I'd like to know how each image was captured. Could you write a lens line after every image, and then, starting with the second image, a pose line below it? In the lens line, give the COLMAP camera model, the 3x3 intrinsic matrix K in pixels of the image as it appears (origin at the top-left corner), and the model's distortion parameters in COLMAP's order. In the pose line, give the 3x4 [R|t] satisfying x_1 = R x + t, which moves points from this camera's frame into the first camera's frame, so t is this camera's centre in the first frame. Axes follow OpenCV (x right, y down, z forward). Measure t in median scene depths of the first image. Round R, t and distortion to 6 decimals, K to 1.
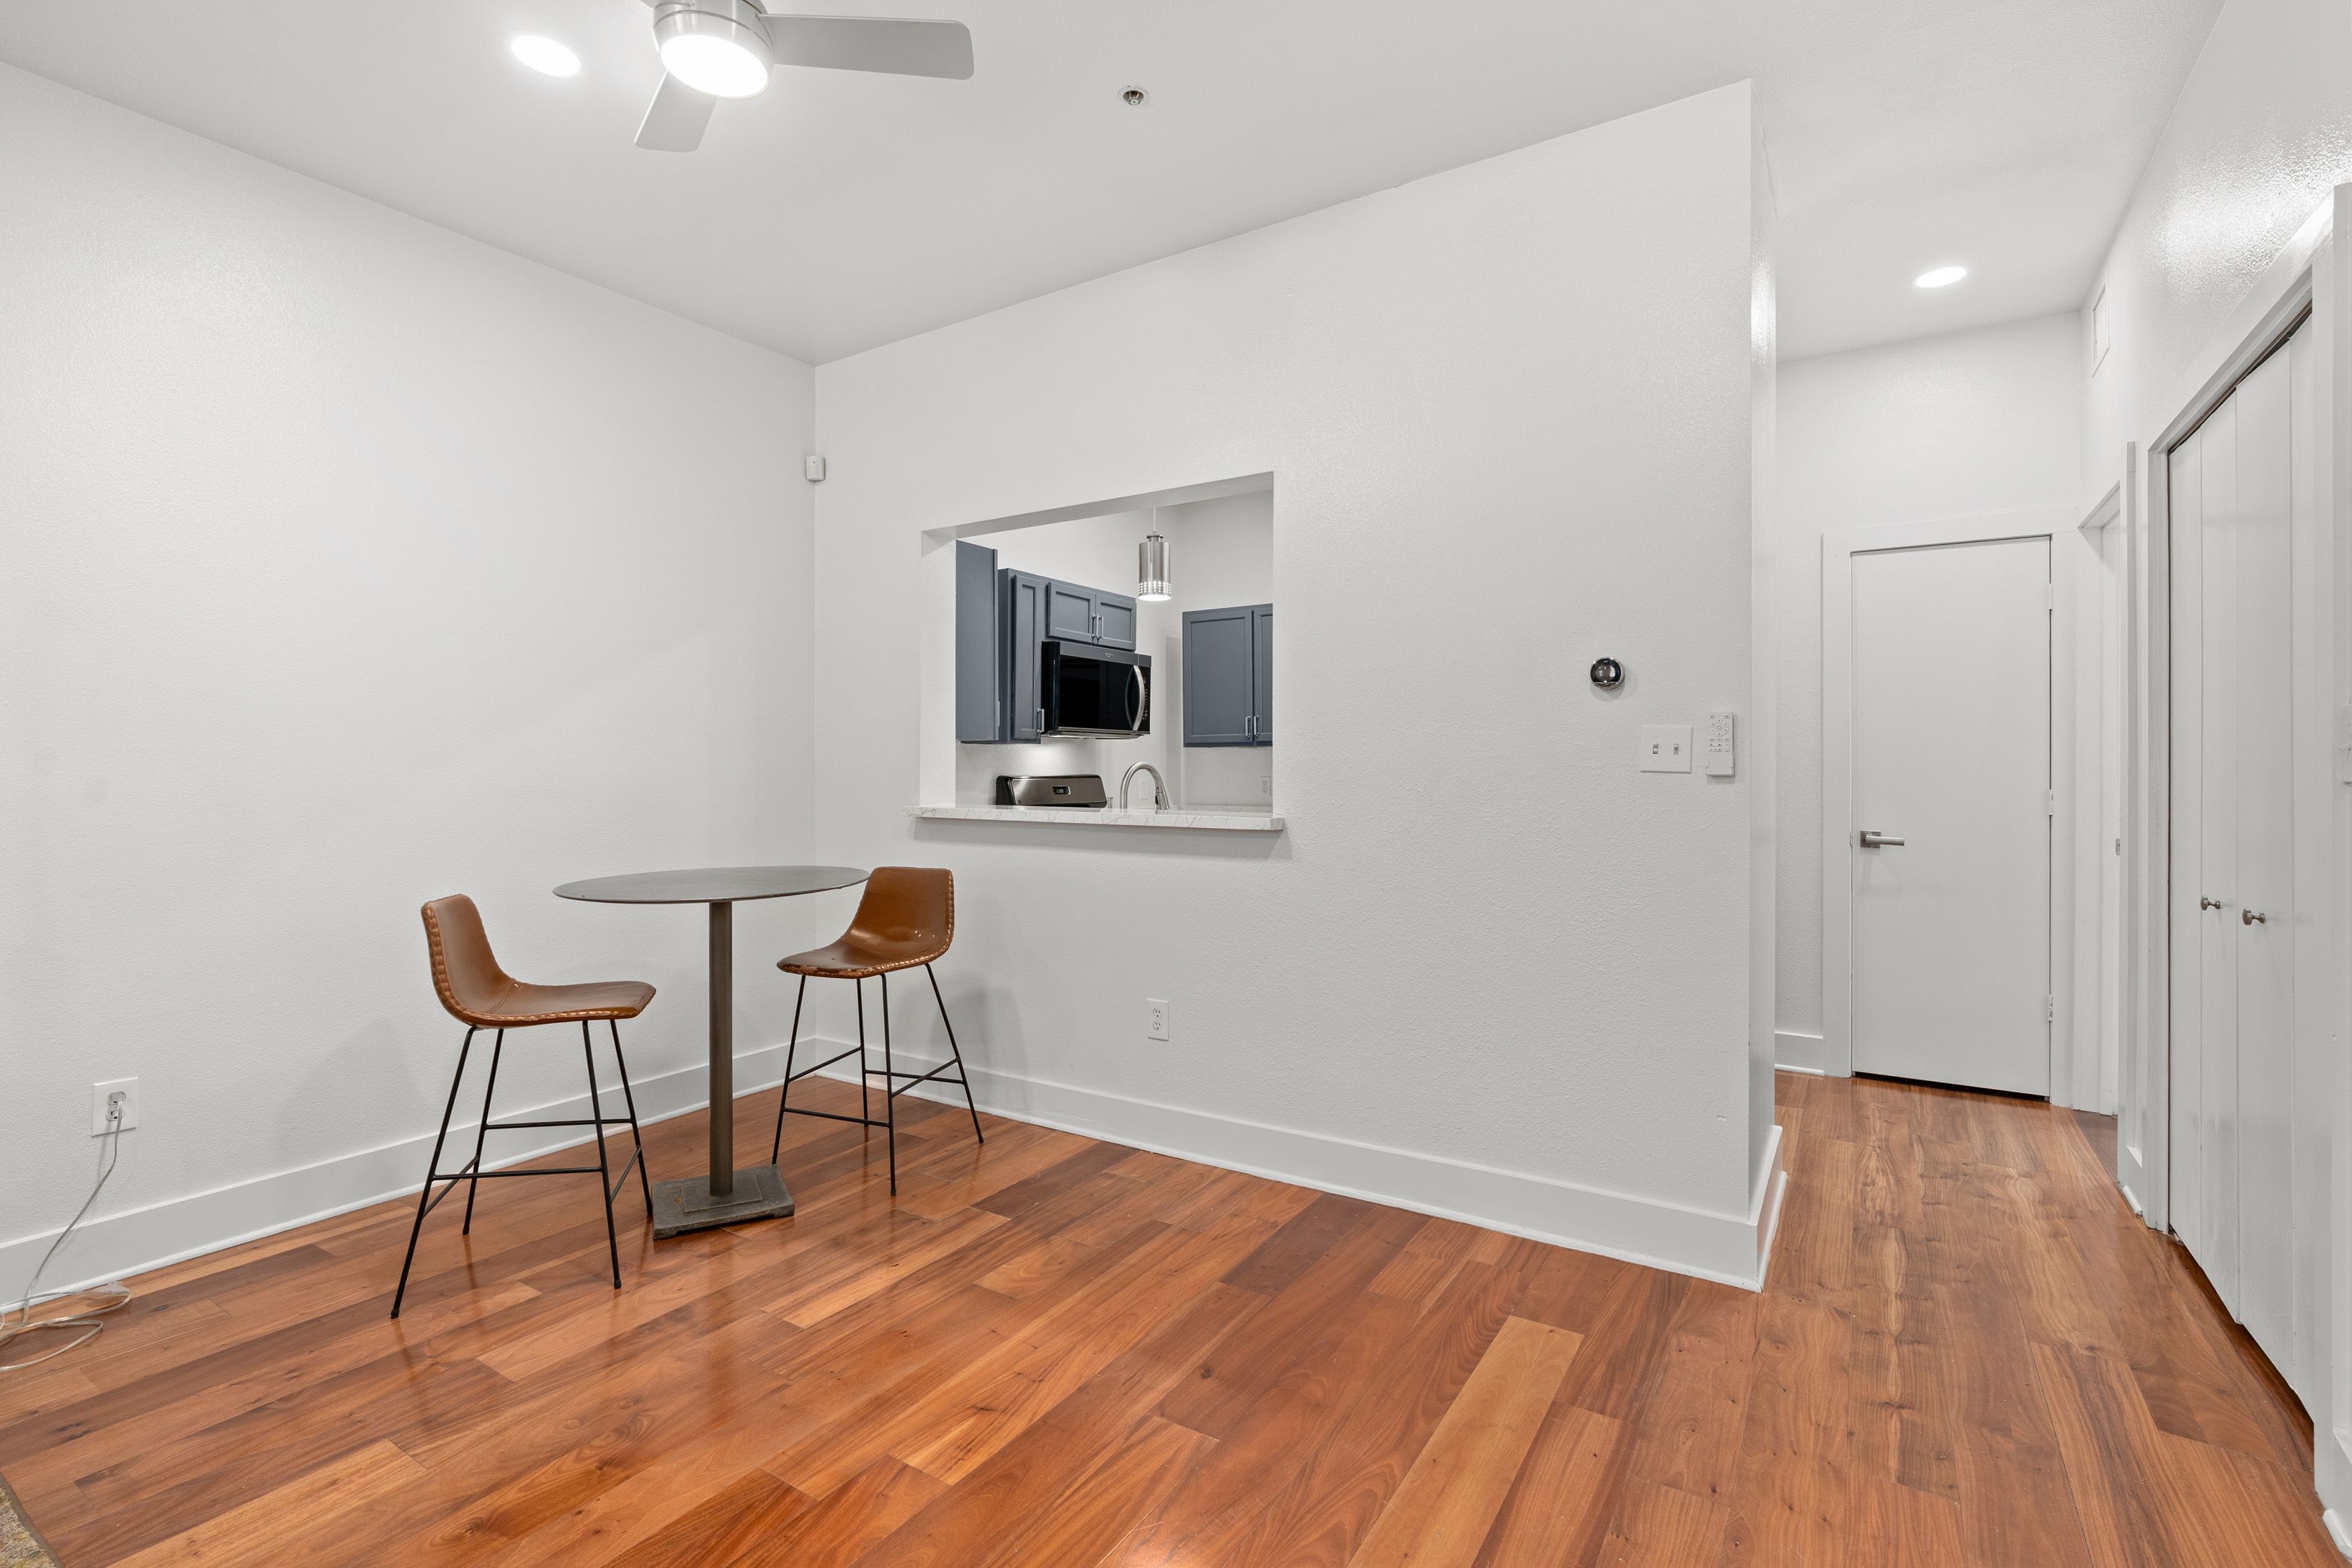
lens RADIAL K [[1086.5, 0, 1176.7], [0, 1086.5, 770.6], [0, 0, 1]] dist [0.001408, 0.000267]
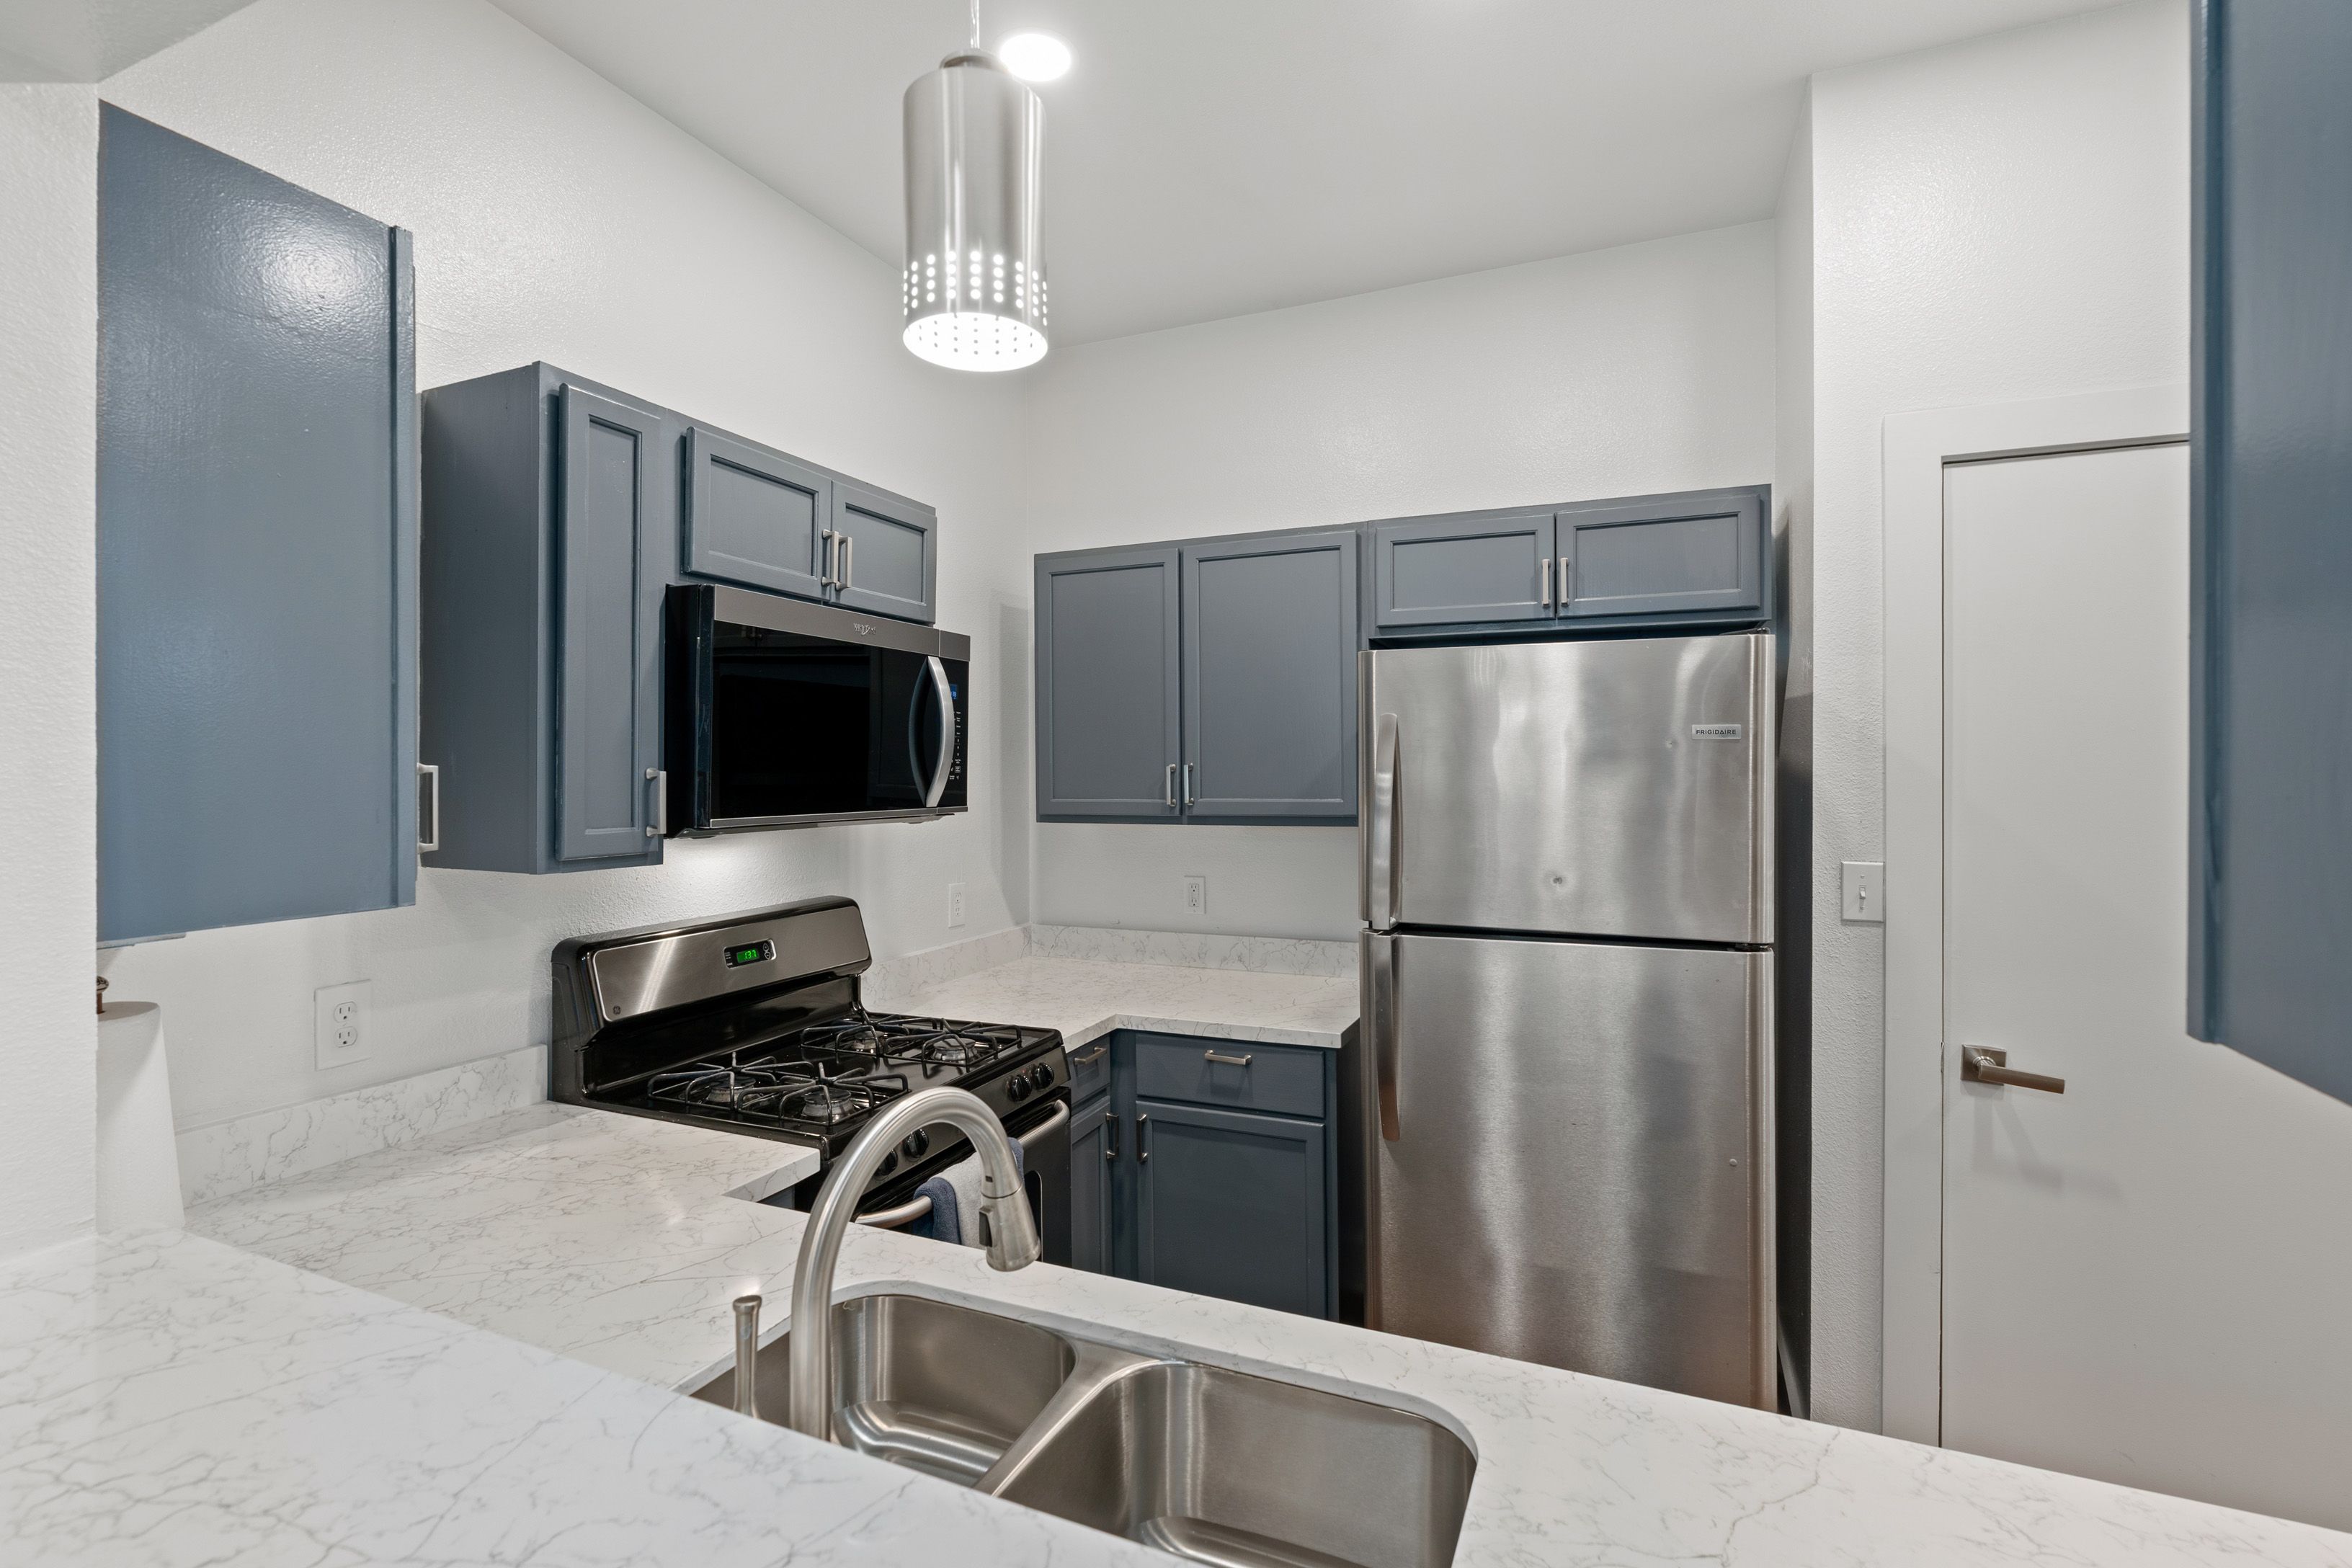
lens RADIAL K [[1086.5, 0, 1176.7], [0, 1086.5, 770.6], [0, 0, 1]] dist [0.001408, 0.000267]
pose [[0.987167, -0.002430, 0.159675, -0.012533], [0.002669, 0.999996, -0.001287, -0.056807], [-0.159672, 0.001697, 0.987169, 0.627551]]
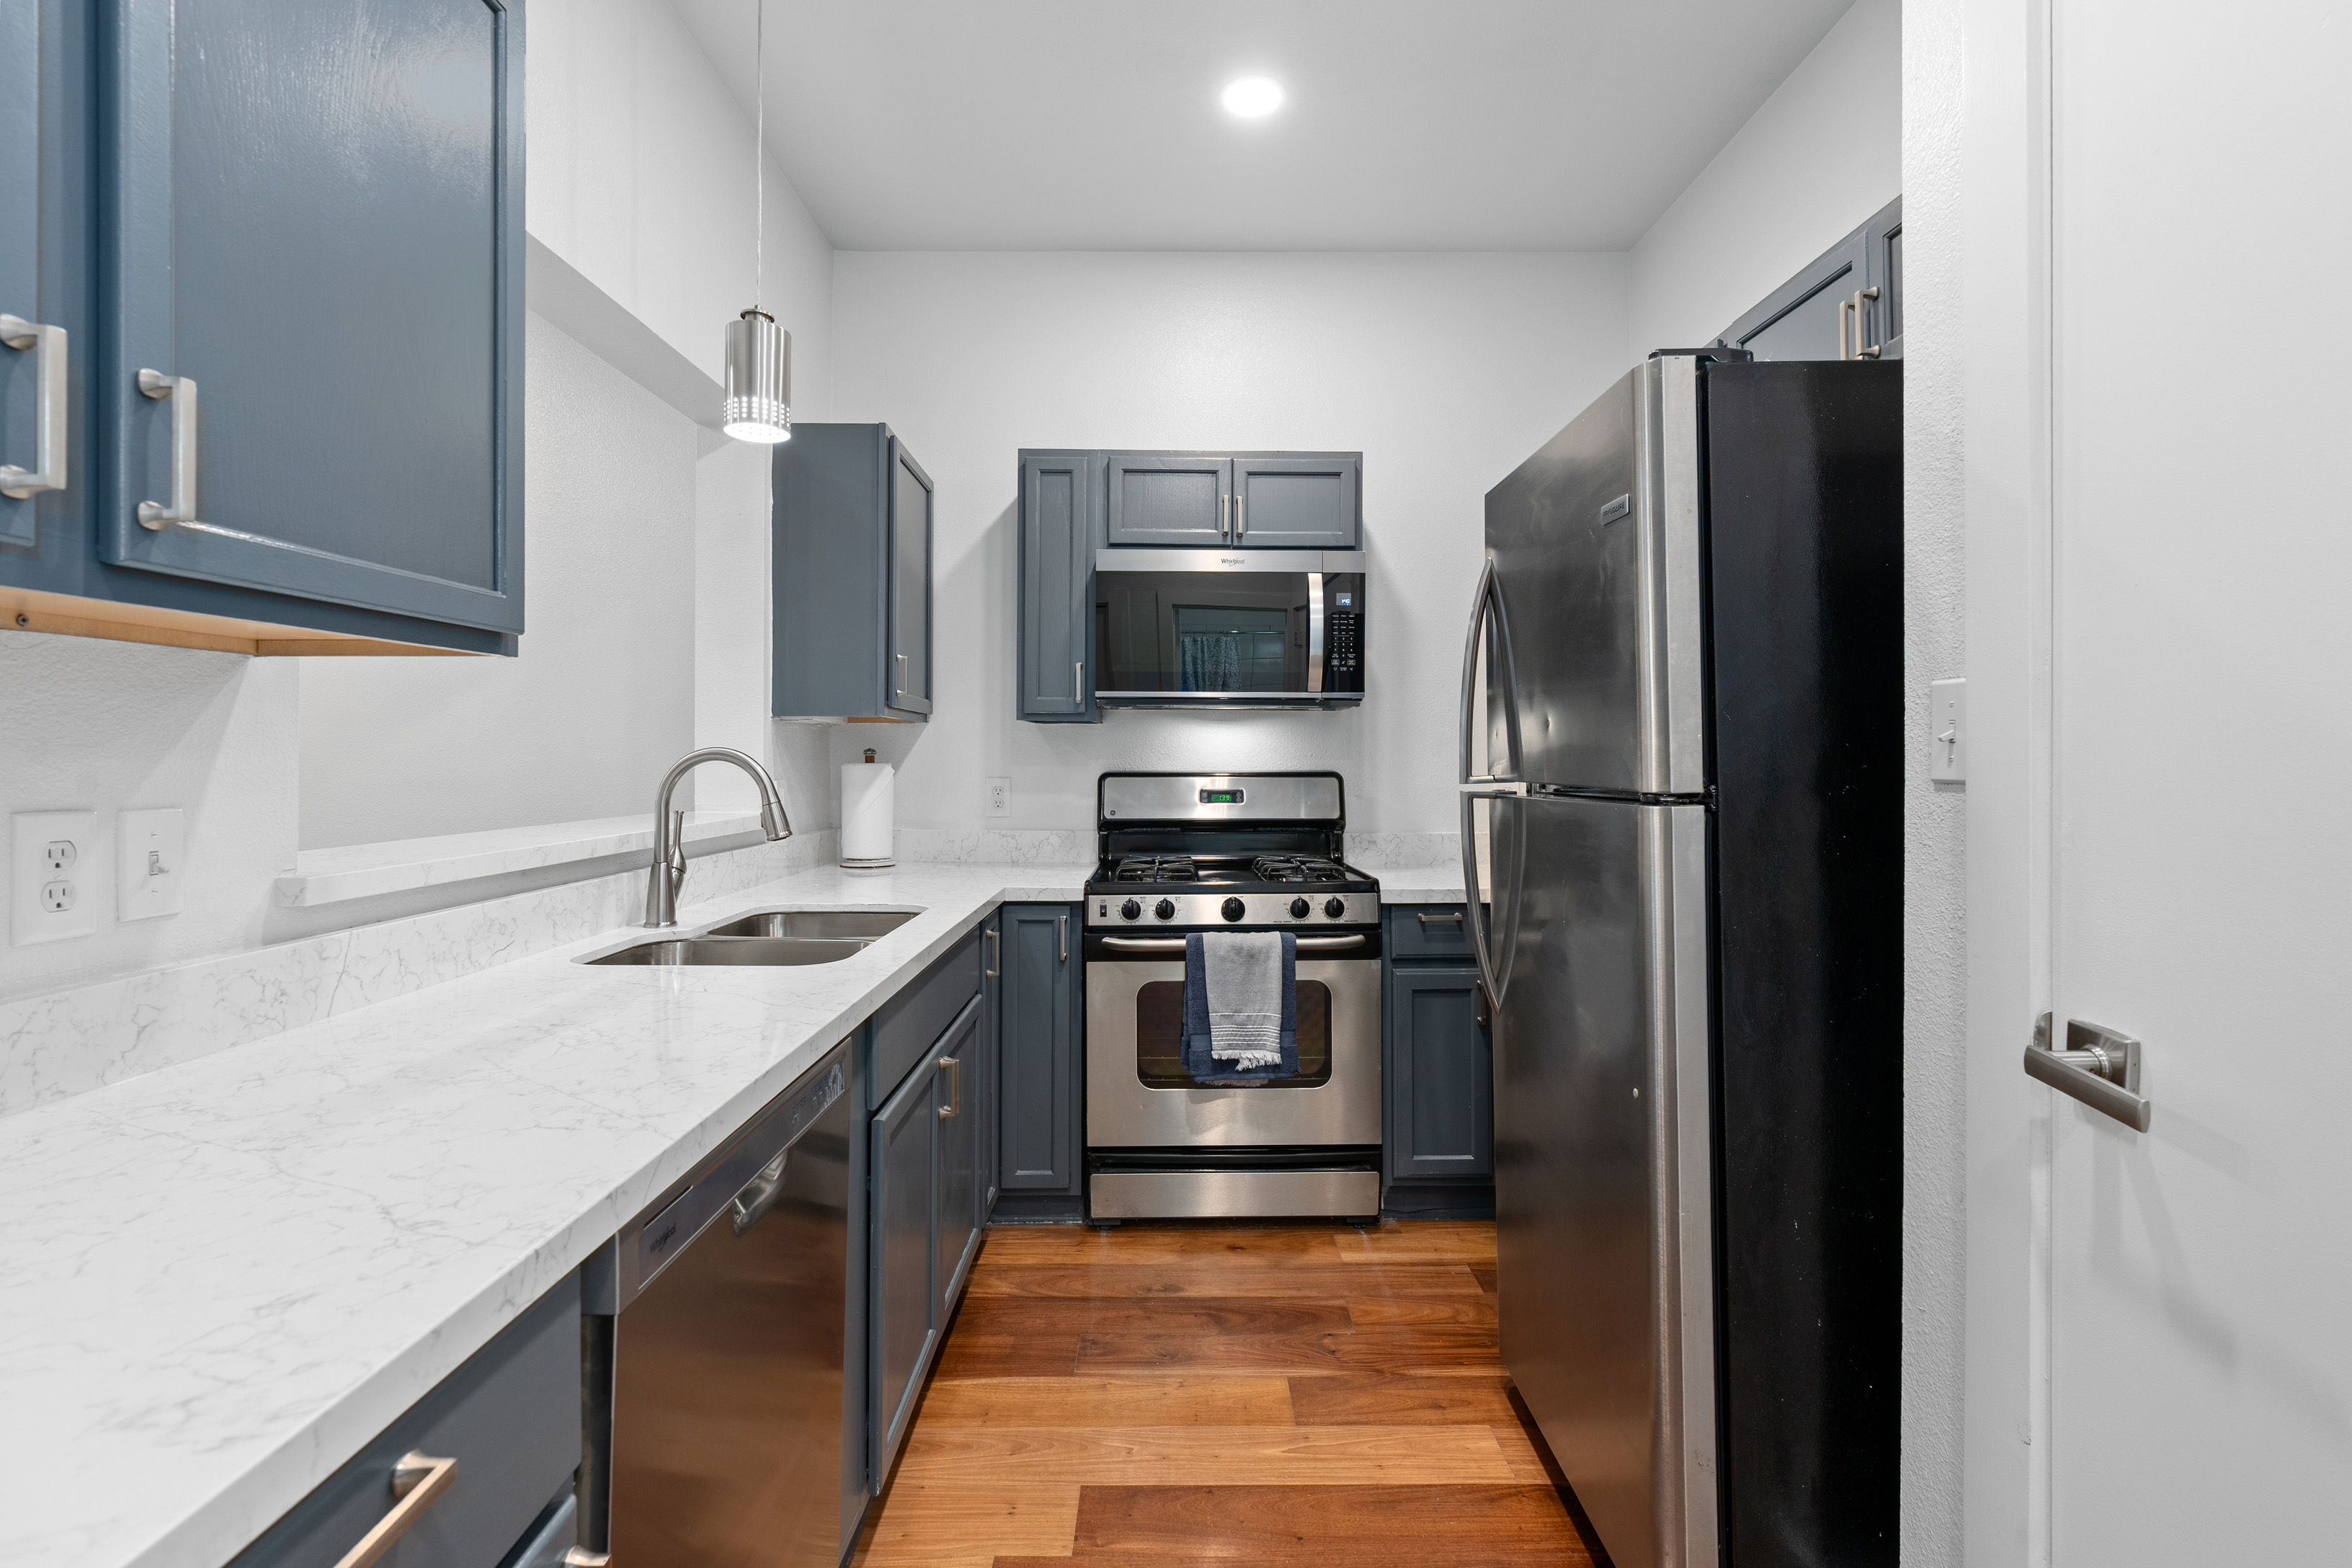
lens RADIAL K [[1067.2, 0, 1175.8], [0, 1067.2, 752.3], [0, 0, 1]] dist [0.000742, 0.000073]
pose [[0.547550, -0.002810, -0.836768, 0.422069], [-0.002947, 0.999982, -0.005287, -0.003404], [0.836768, 0.005361, 0.547532, 0.727733]]
